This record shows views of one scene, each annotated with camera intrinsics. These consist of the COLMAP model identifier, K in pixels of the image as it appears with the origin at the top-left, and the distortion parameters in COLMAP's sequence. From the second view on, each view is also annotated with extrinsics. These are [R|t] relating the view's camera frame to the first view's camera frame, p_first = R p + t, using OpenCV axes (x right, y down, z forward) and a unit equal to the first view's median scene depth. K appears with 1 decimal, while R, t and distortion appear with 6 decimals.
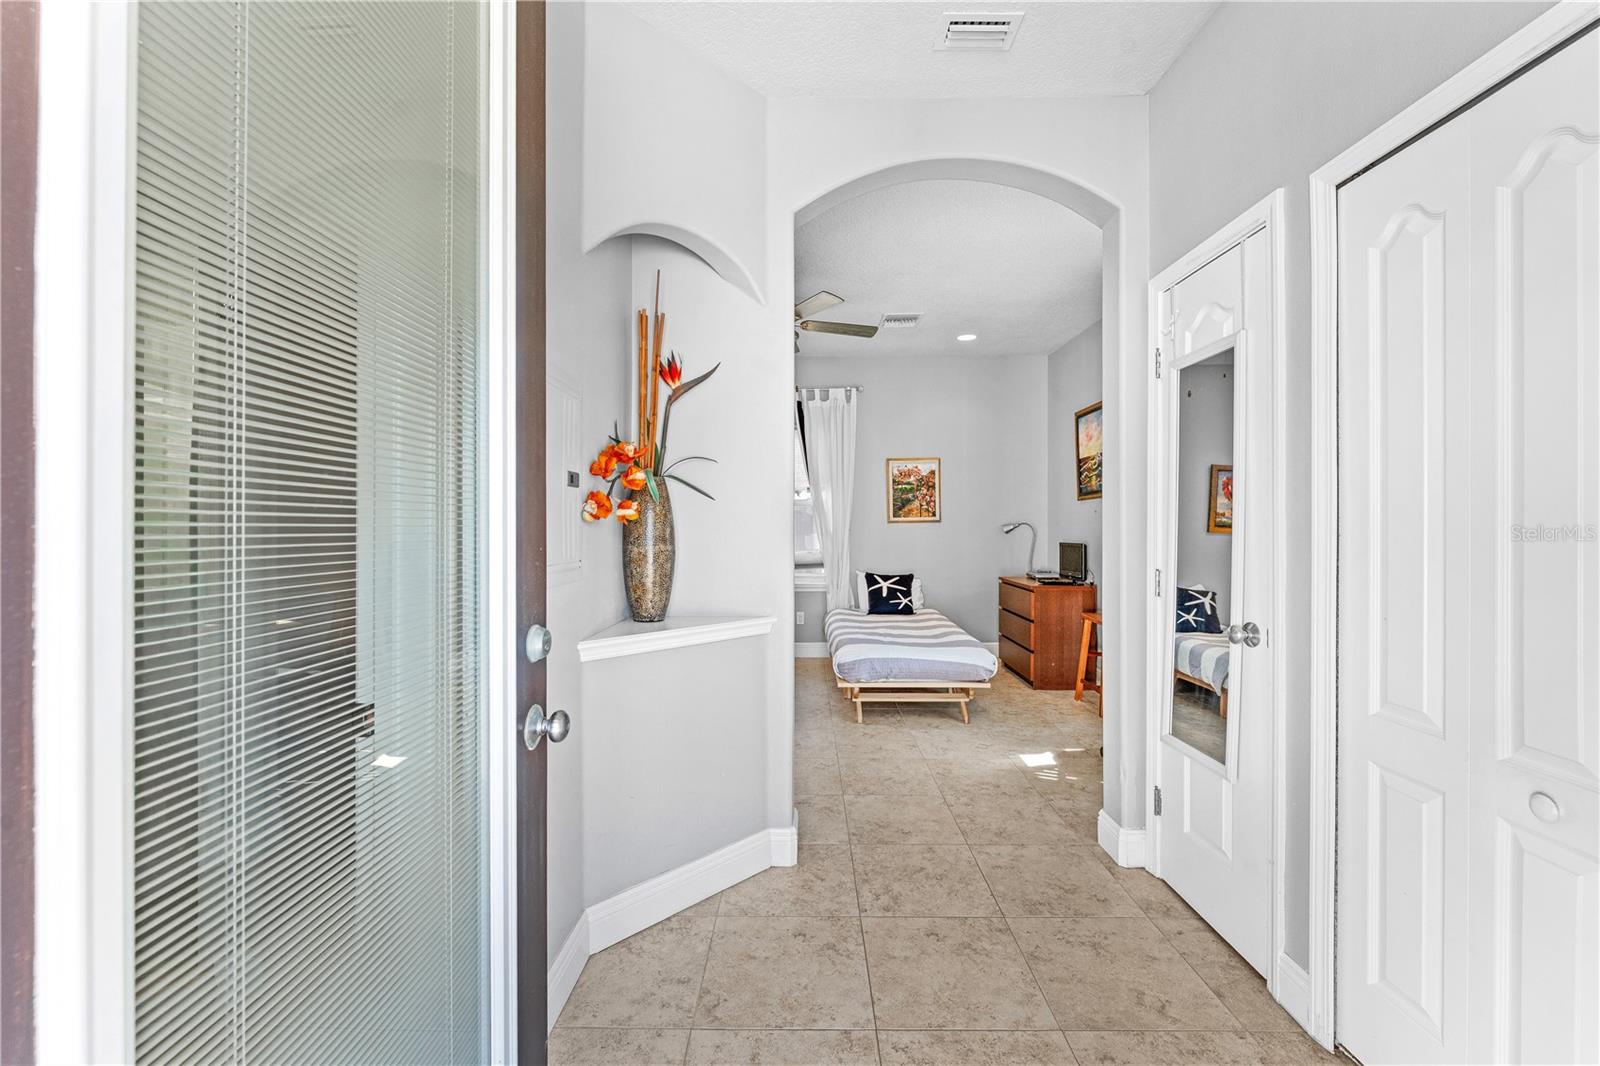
lens RADIAL K [[639.5, 0, 798.9], [0, 639.5, 524.1], [0, 0, 1]] dist [-0.003152, 0.001358]
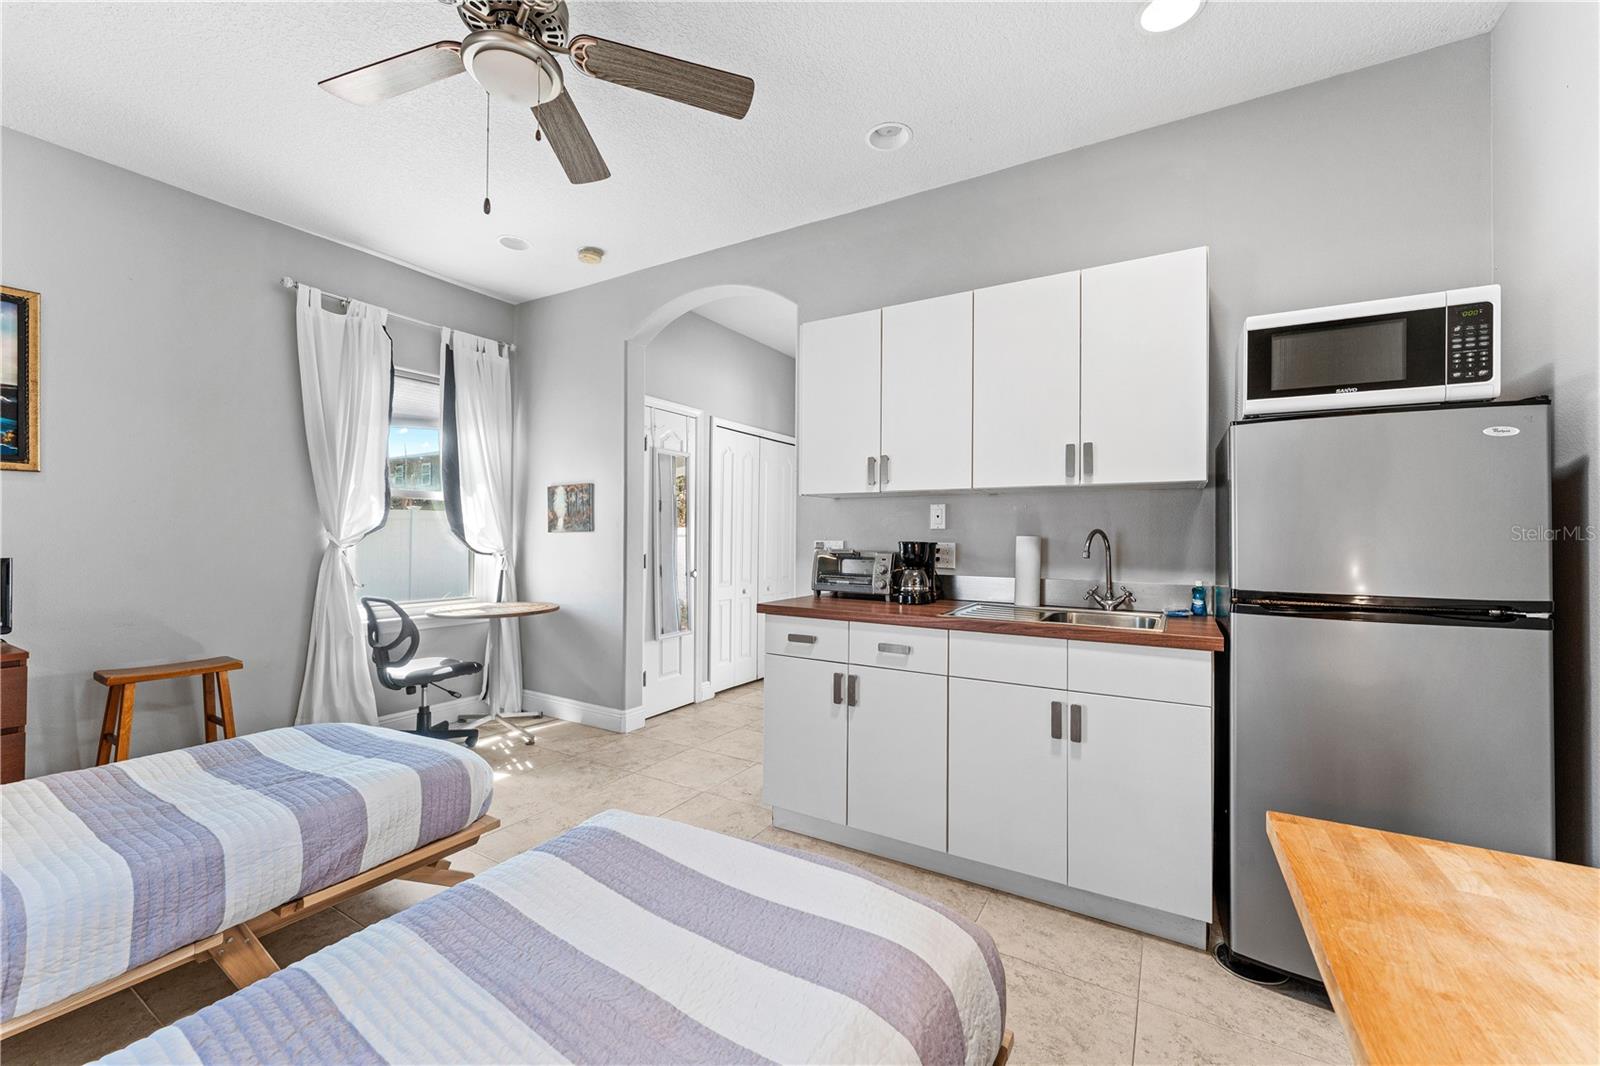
lens RADIAL K [[639.5, 0, 799.7], [0, 639.5, 532.5], [0, 0, 1]] dist [-0.003152, 0.001358]
pose [[-0.867756, -0.001313, 0.496989, -0.282504], [-0.005043, 0.999968, -0.006163, 0.007662], [-0.496965, -0.007854, -0.867735, 0.900227]]
